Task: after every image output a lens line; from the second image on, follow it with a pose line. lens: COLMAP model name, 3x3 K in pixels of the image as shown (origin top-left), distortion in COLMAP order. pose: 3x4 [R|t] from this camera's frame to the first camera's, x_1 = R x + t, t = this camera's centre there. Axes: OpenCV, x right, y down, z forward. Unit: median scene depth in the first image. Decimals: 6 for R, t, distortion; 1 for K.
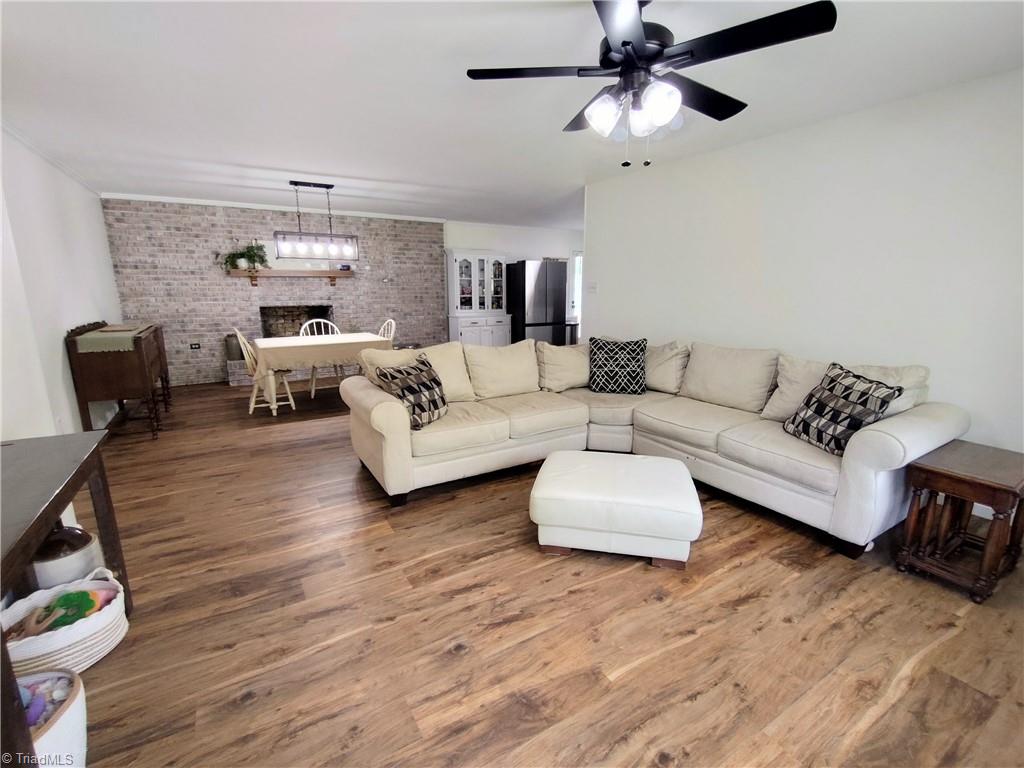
lens RADIAL K [[459.5, 0, 514.5], [0, 459.5, 383.2], [0, 0, 1]] dist [-0.002218, -0.000509]
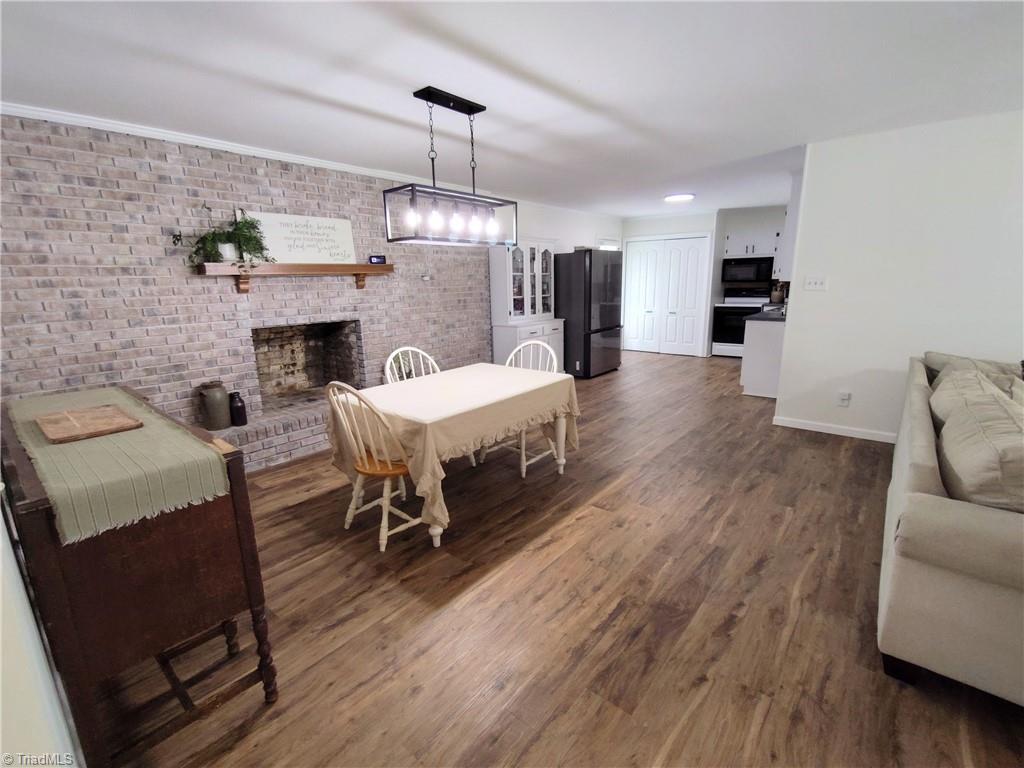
lens RADIAL K [[459.5, 0, 510.9], [0, 459.5, 385.7], [0, 0, 1]] dist [-0.002218, -0.000509]
pose [[0.948448, -0.091204, 0.303526, -0.447704], [0.085853, 0.995827, 0.030959, -0.089989], [-0.305083, -0.003305, 0.952320, 0.372848]]
